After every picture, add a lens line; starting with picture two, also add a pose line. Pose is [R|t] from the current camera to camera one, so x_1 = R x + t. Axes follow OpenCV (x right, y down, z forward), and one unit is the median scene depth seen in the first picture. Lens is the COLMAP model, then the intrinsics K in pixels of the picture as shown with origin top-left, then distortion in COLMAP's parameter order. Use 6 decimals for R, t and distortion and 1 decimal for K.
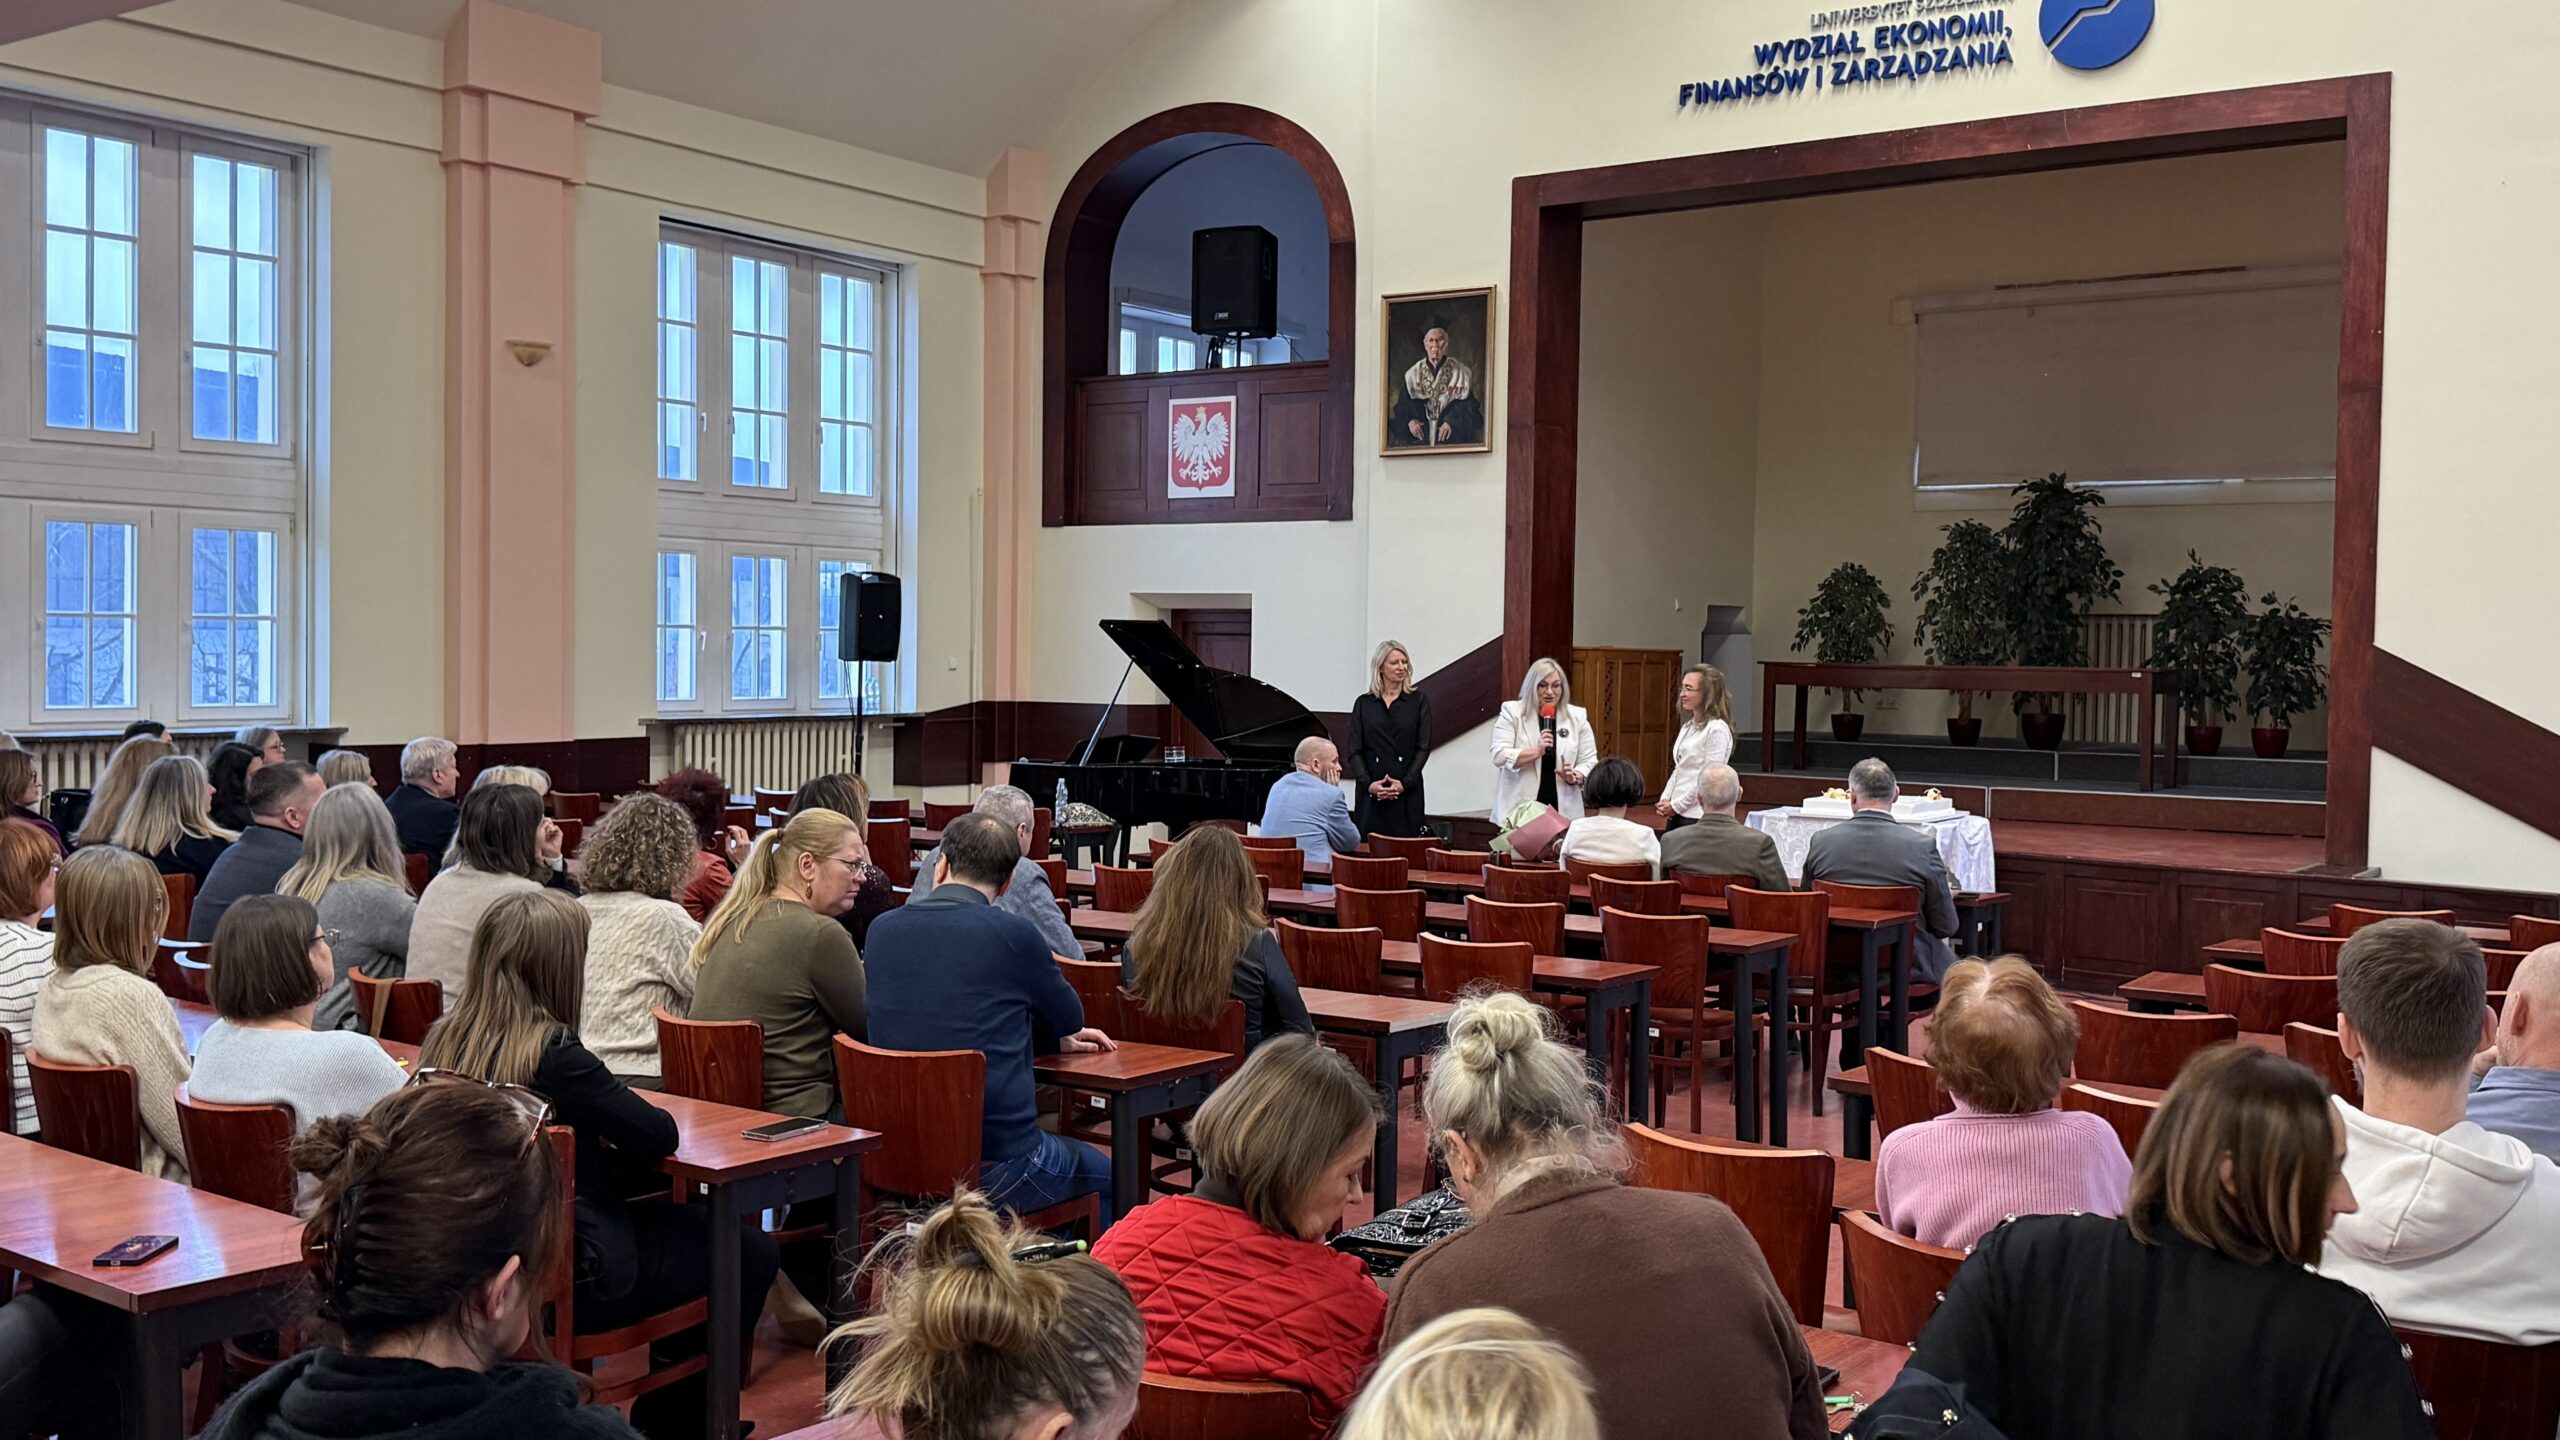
lens RADIAL K [[2390.0, 0, 1290.9], [0, 2390.0, 715.0], [0, 0, 1]] dist [0.015550, 0.000000]
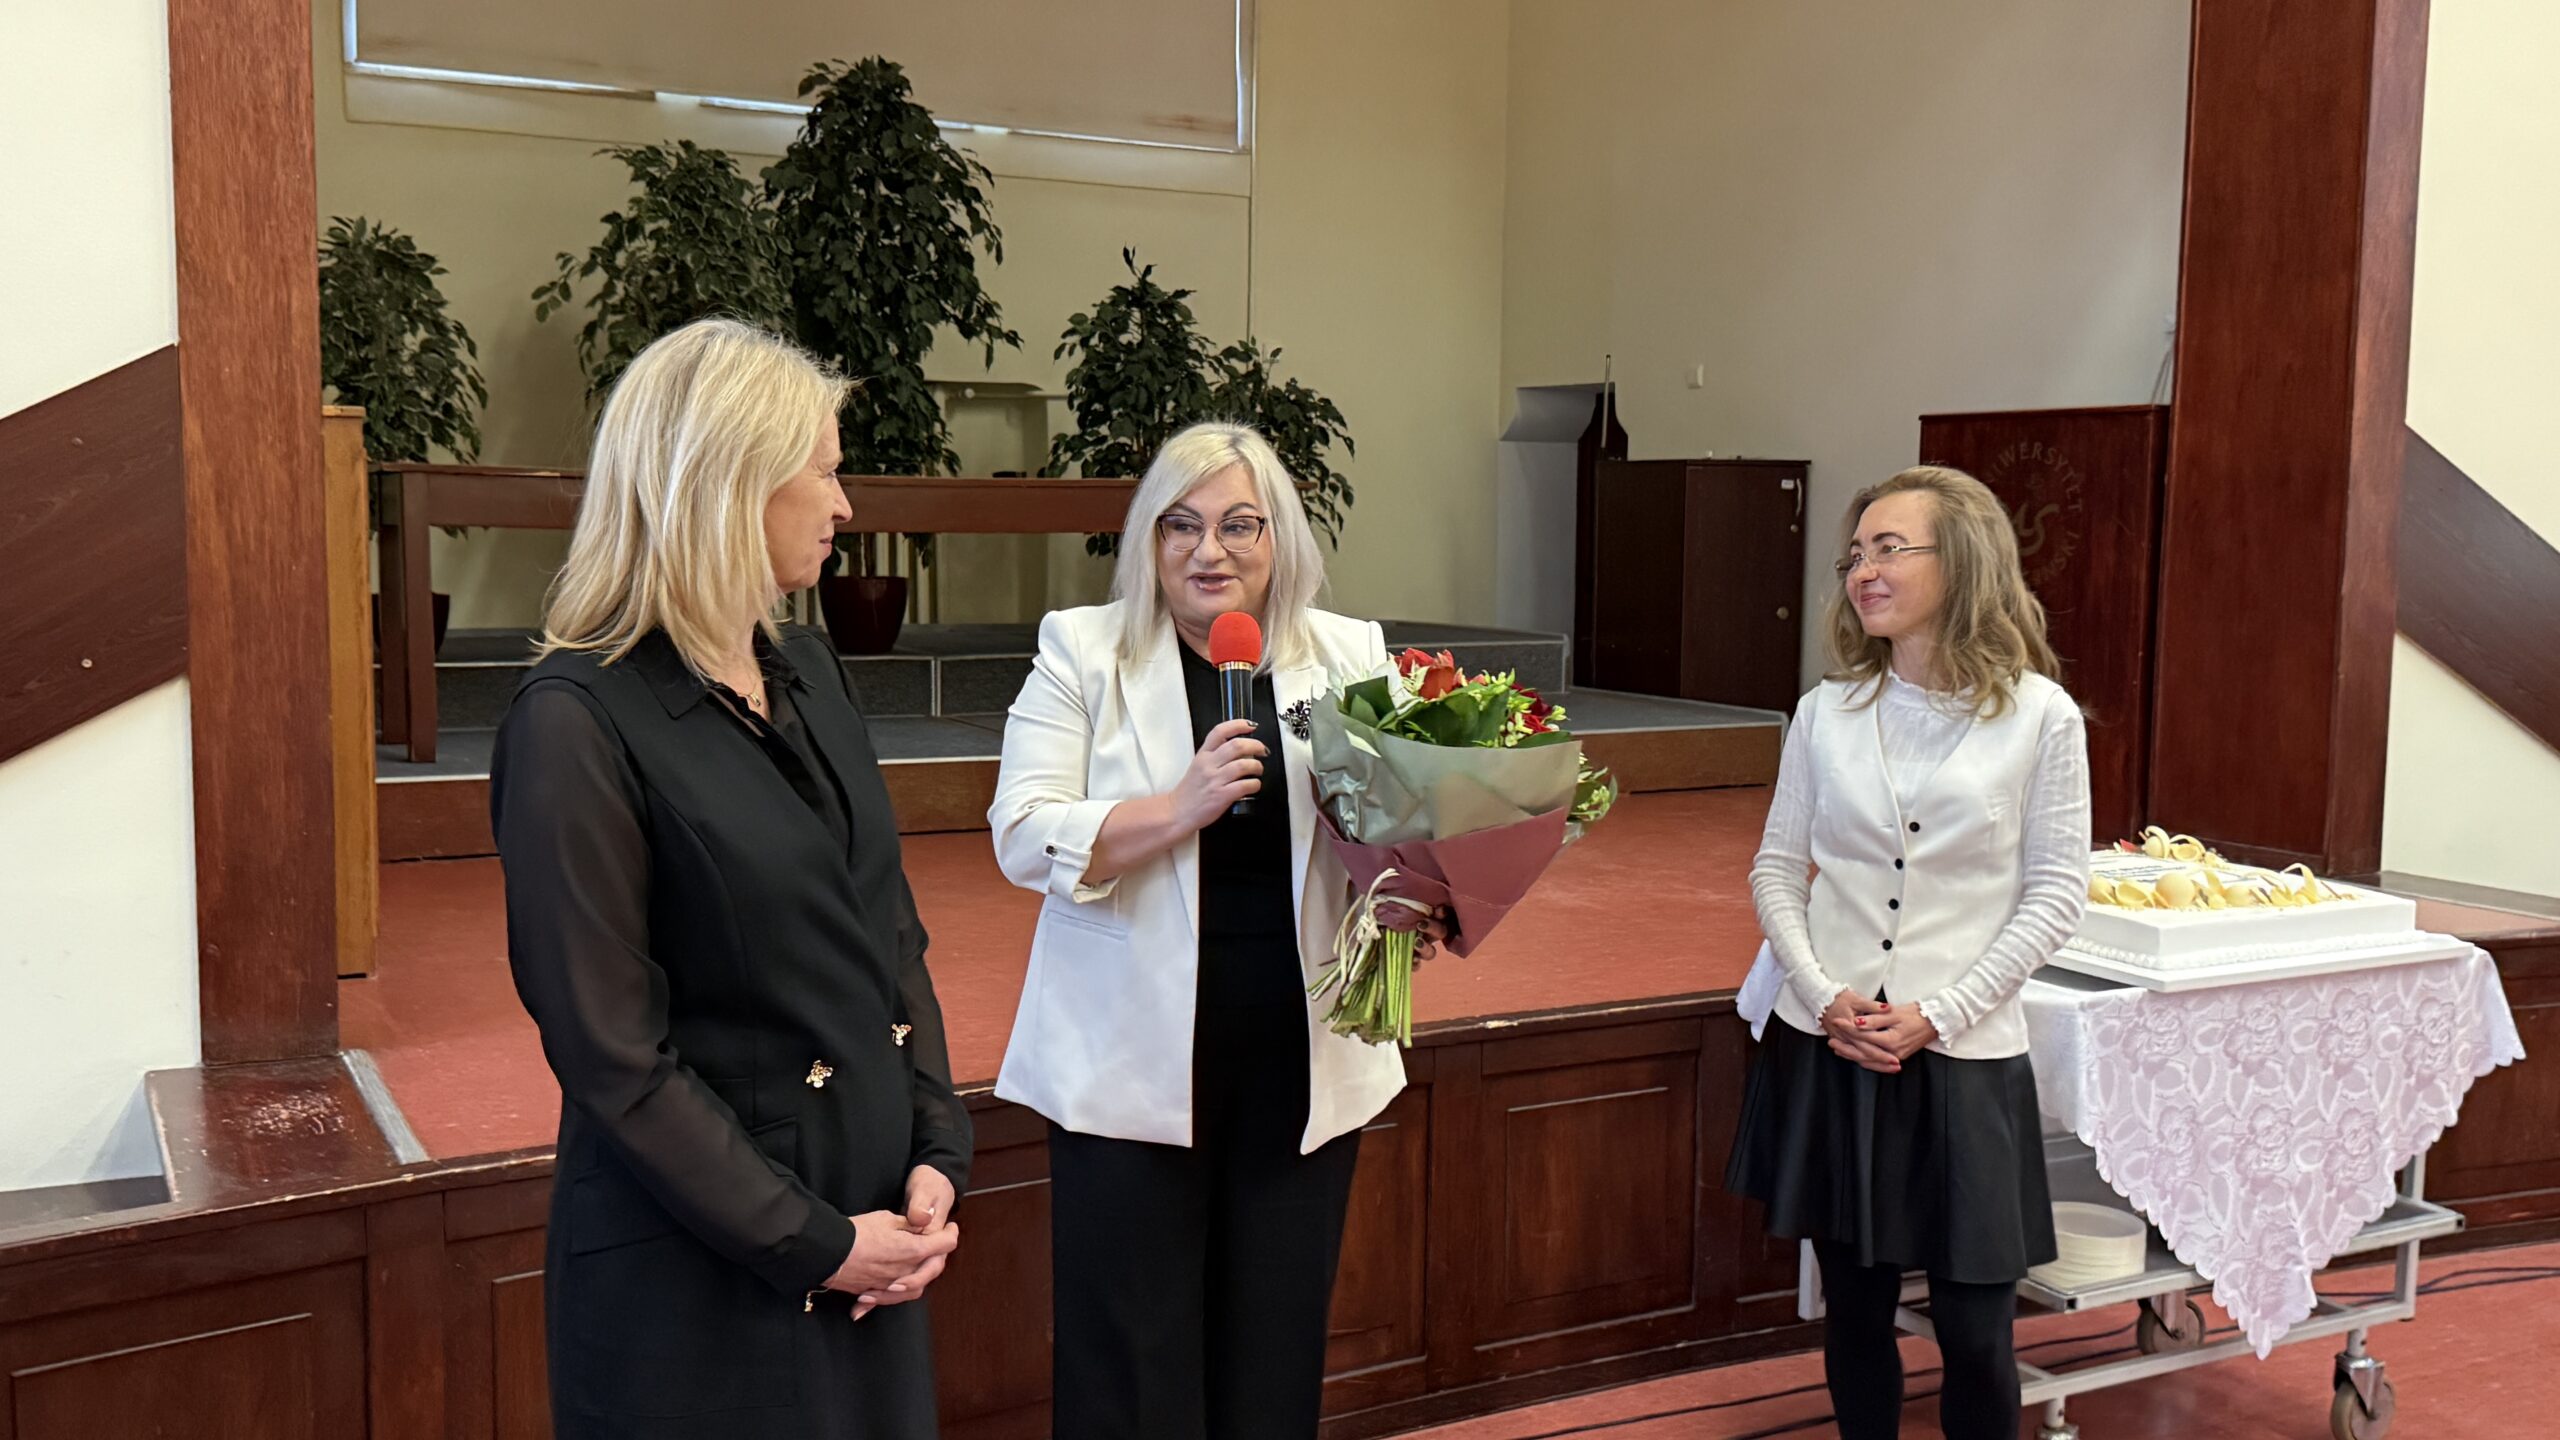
lens RADIAL K [[2390.0, 0, 1234.4], [0, 2390.0, 739.2], [0, 0, 1]] dist [0.015550, 0.000000]
pose [[0.455978, -0.097148, 0.884673, -0.079915], [0.019086, 0.994863, 0.099411, -0.015890], [-0.889786, -0.028445, 0.455490, 0.797495]]
